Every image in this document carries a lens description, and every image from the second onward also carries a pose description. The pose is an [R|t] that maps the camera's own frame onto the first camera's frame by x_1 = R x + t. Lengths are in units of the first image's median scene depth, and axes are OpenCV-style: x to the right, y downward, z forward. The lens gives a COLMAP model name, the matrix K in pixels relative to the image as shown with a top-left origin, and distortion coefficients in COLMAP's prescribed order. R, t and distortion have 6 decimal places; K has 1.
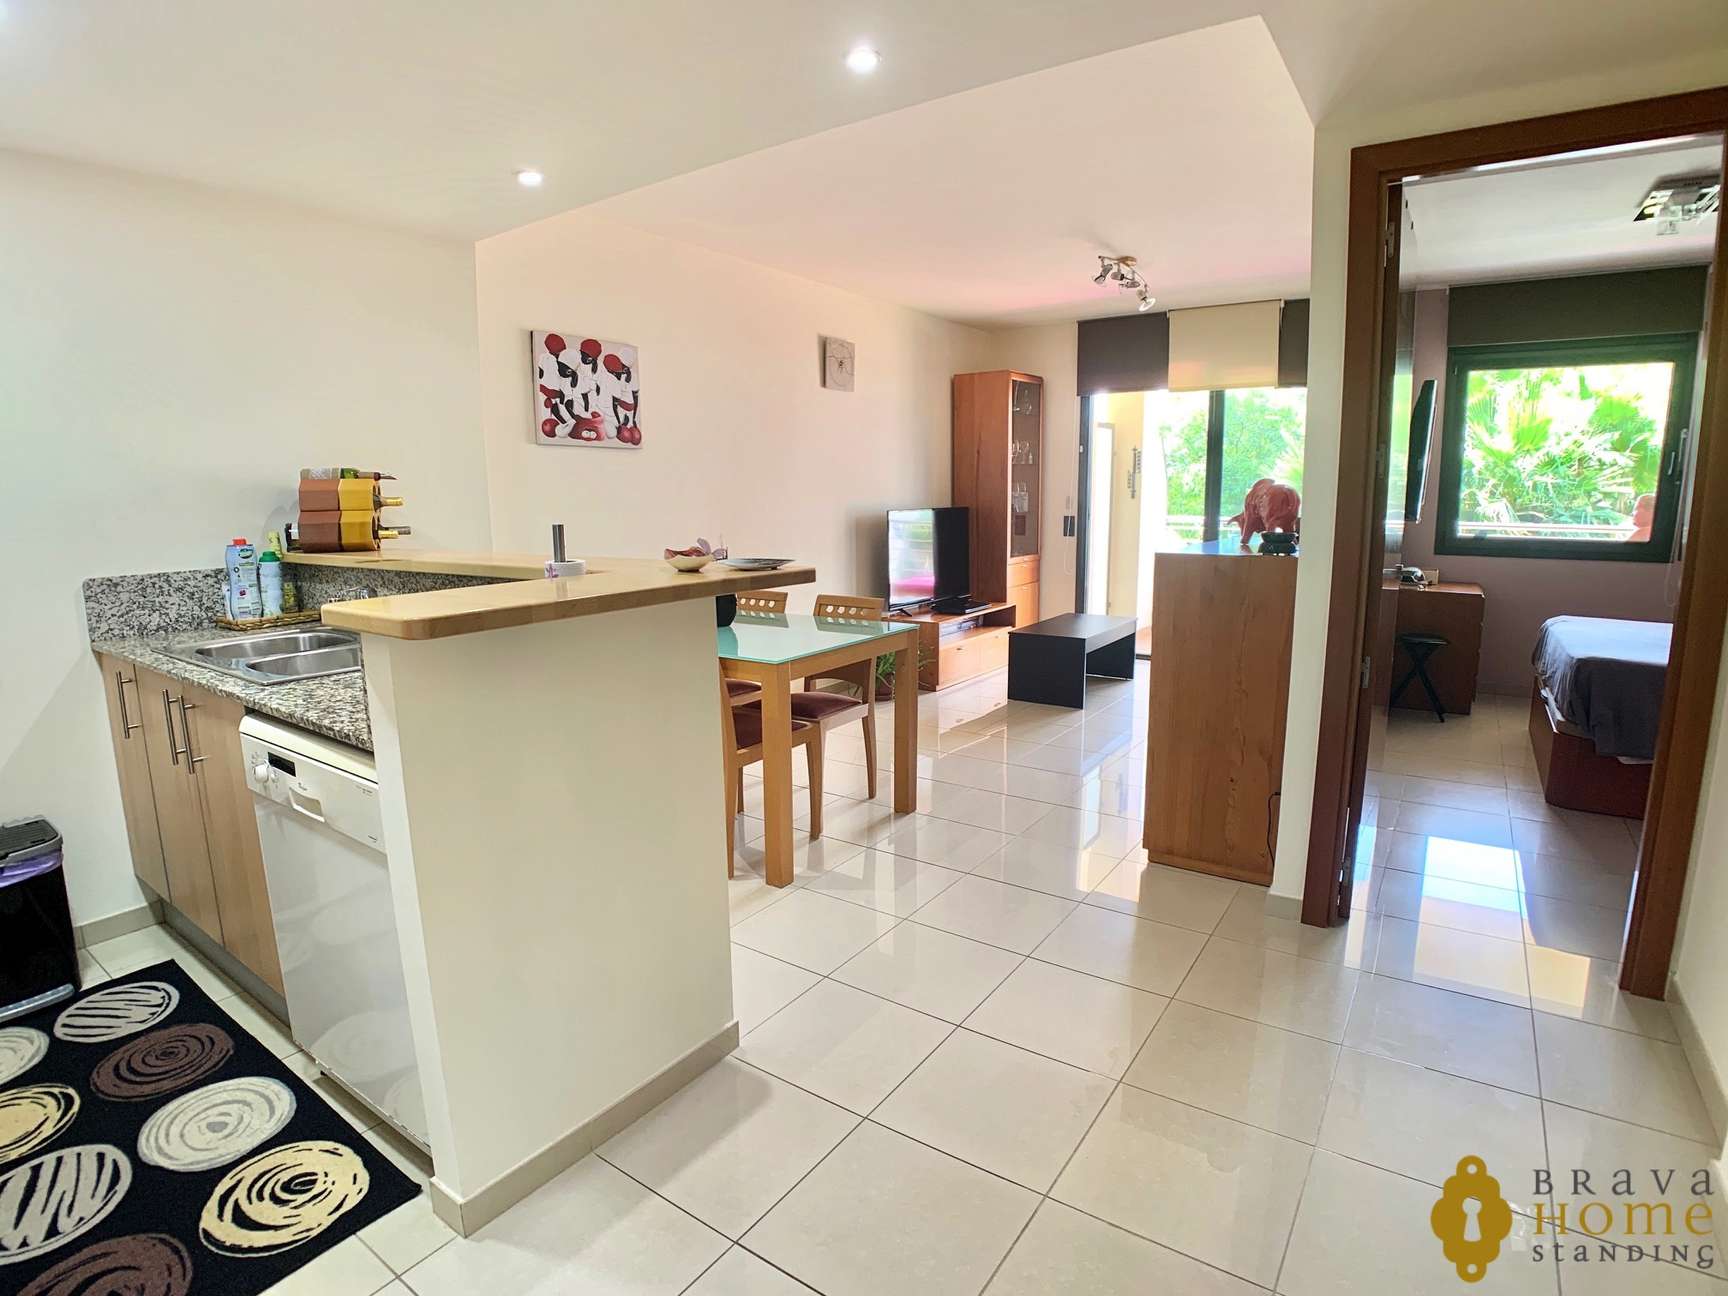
lens RADIAL K [[888.0, 0, 843.7], [0, 888.0, 659.3], [0, 0, 1]] dist [-0.096474, 0.013982]
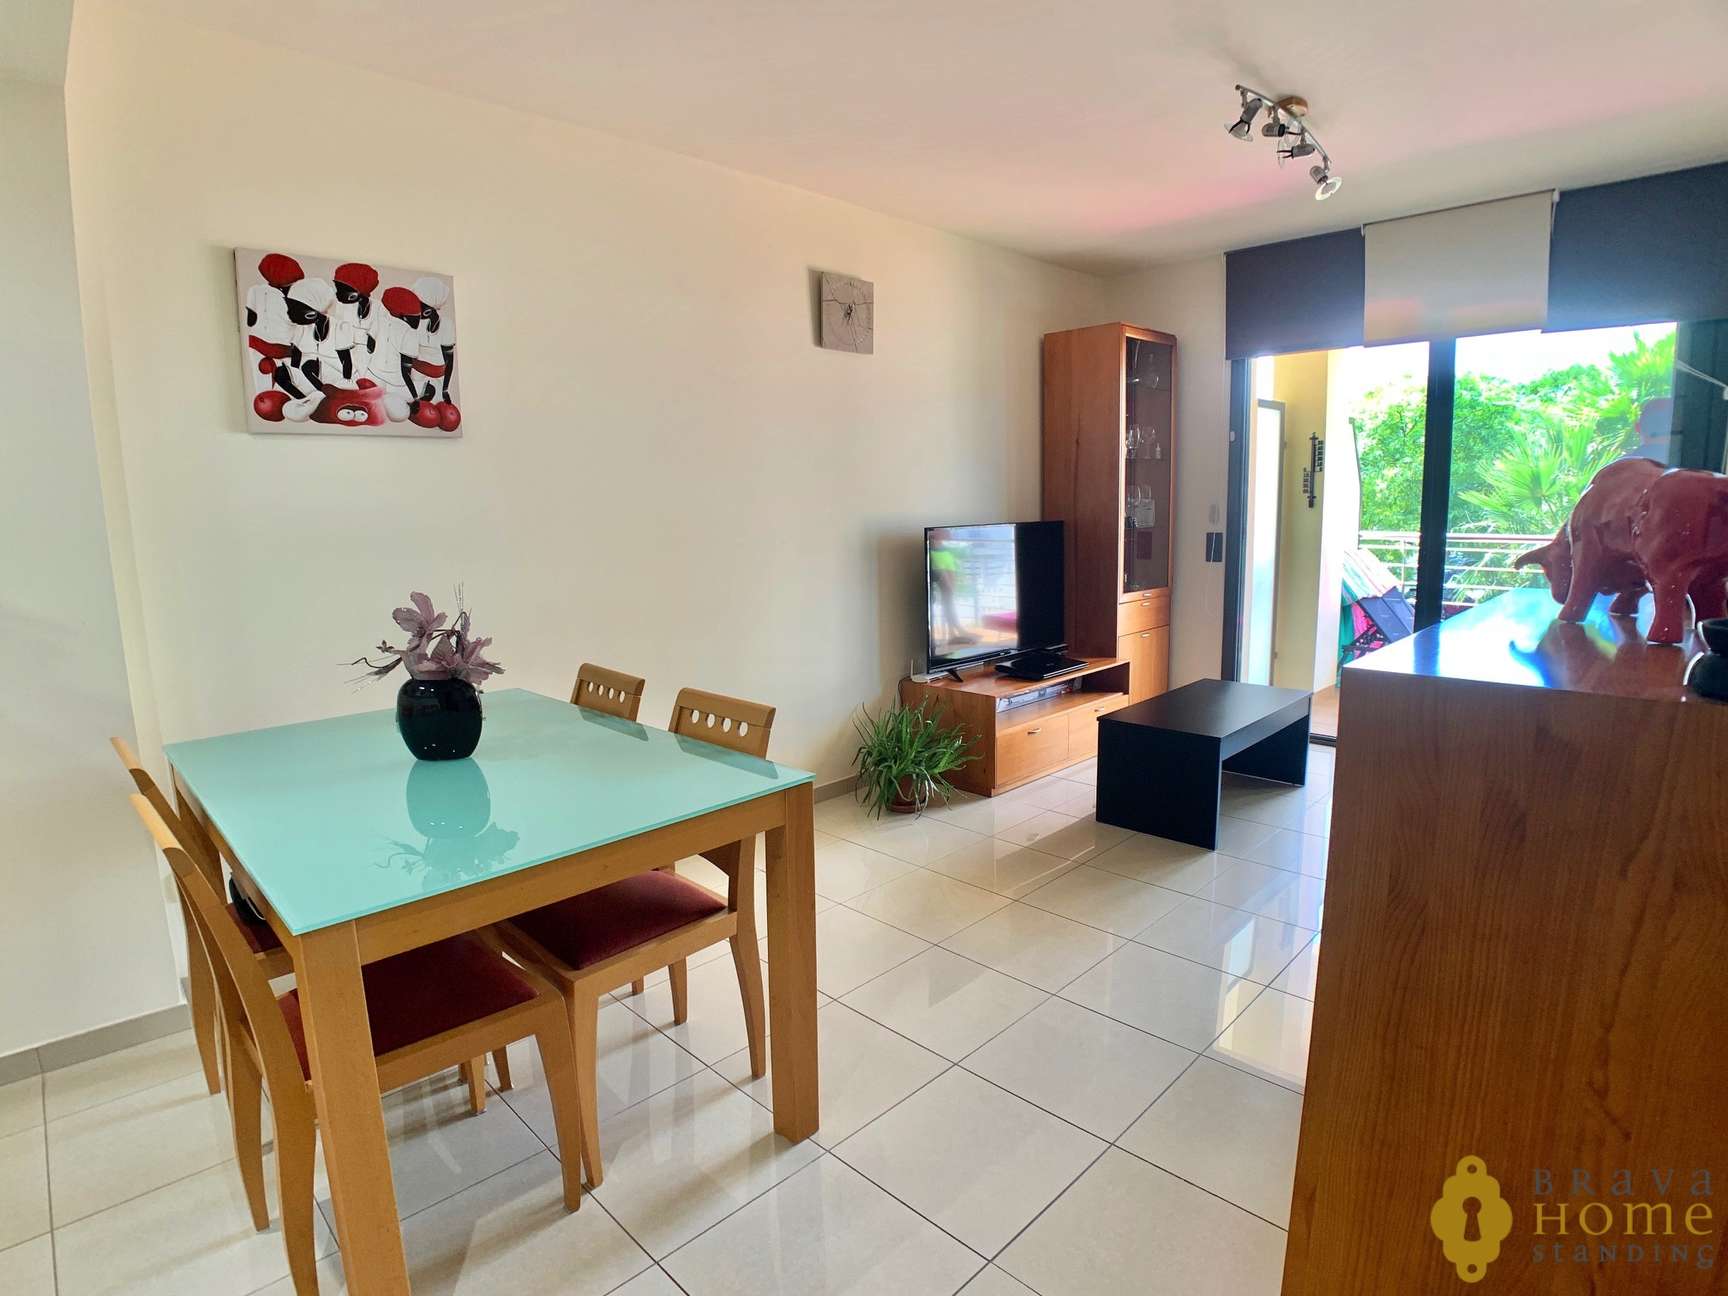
lens RADIAL K [[896.9, 0, 843.2], [0, 896.9, 644.7], [0, 0, 1]] dist [-0.108607, 0.025402]
pose [[0.983379, 0.019958, -0.180465, 0.164606], [-0.024749, 0.999397, -0.024335, -0.087379], [0.179870, 0.028396, 0.983280, 0.462655]]
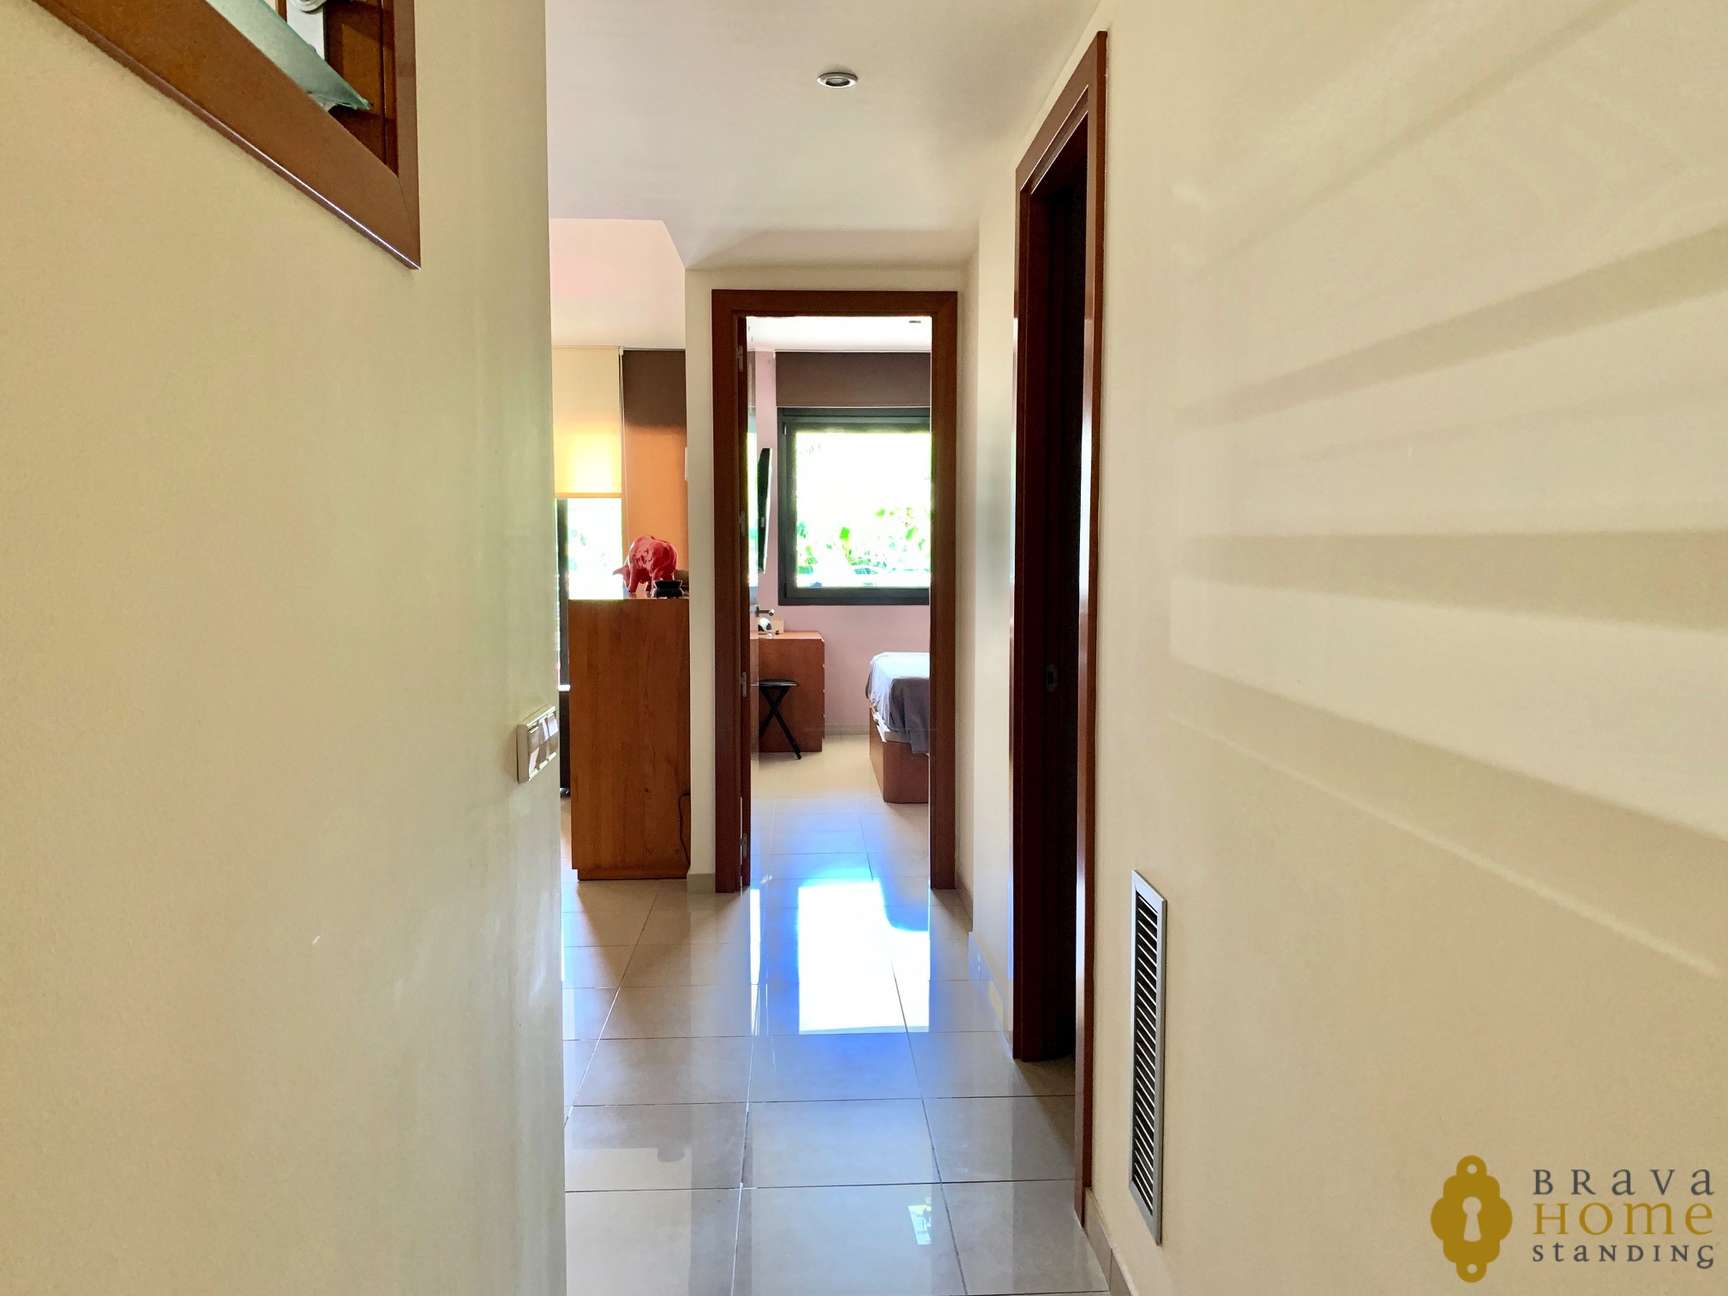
lens RADIAL K [[1333.1, 0, 864.0], [0, 1333.1, 648.0], [0, 0, 1]] dist [0.000405, 0.000117]
pose [[0.781783, -0.027796, 0.622931, -0.318529], [0.095799, 0.992500, -0.075942, 0.082243], [-0.616148, 0.119046, 0.778582, -0.436121]]
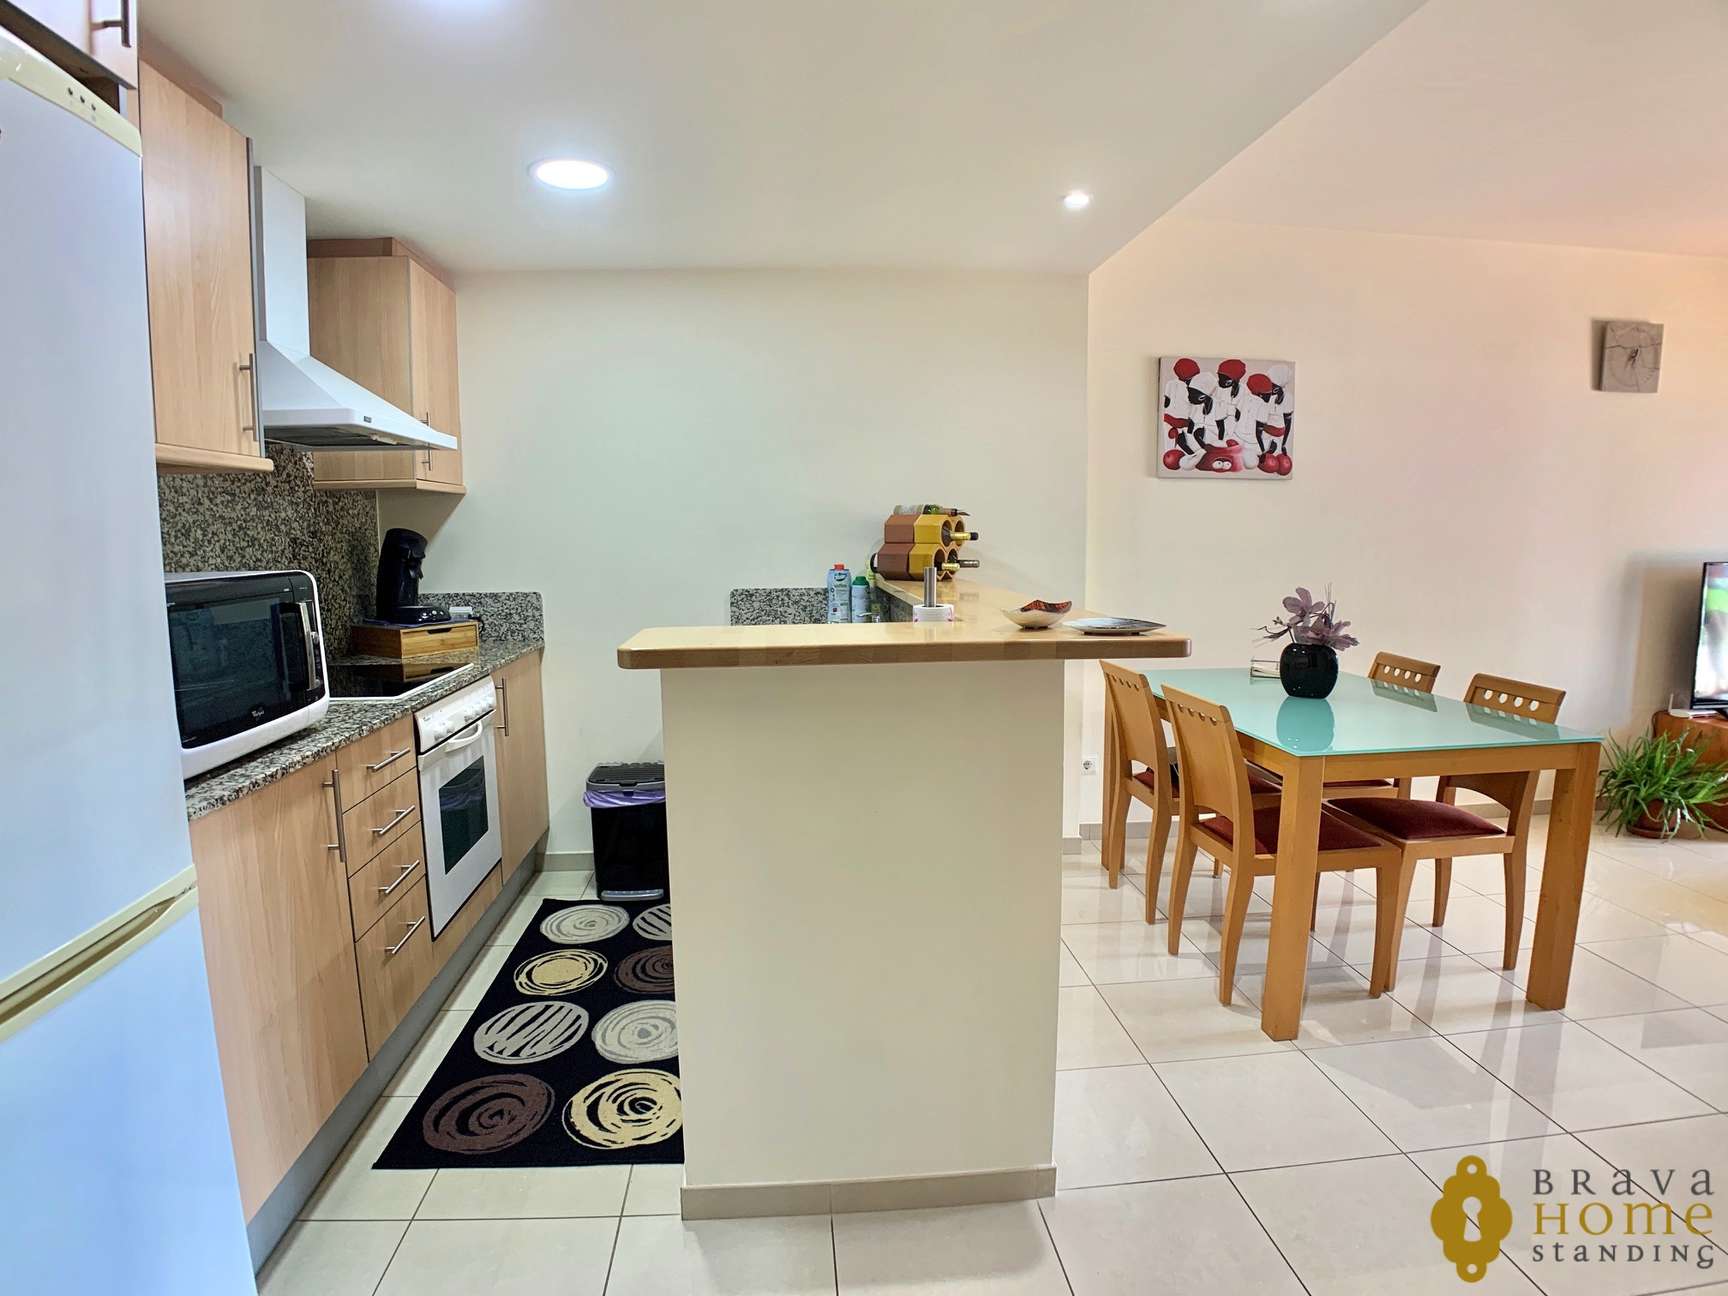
lens RADIAL K [[896.9, 0, 843.2], [0, 896.9, 644.7], [0, 0, 1]] dist [-0.108607, 0.025402]
pose [[0.633455, 0.101822, -0.767051, 0.171353], [-0.137469, 0.990344, 0.017936, -0.036141], [0.761470, 0.094084, 0.641336, 0.141892]]
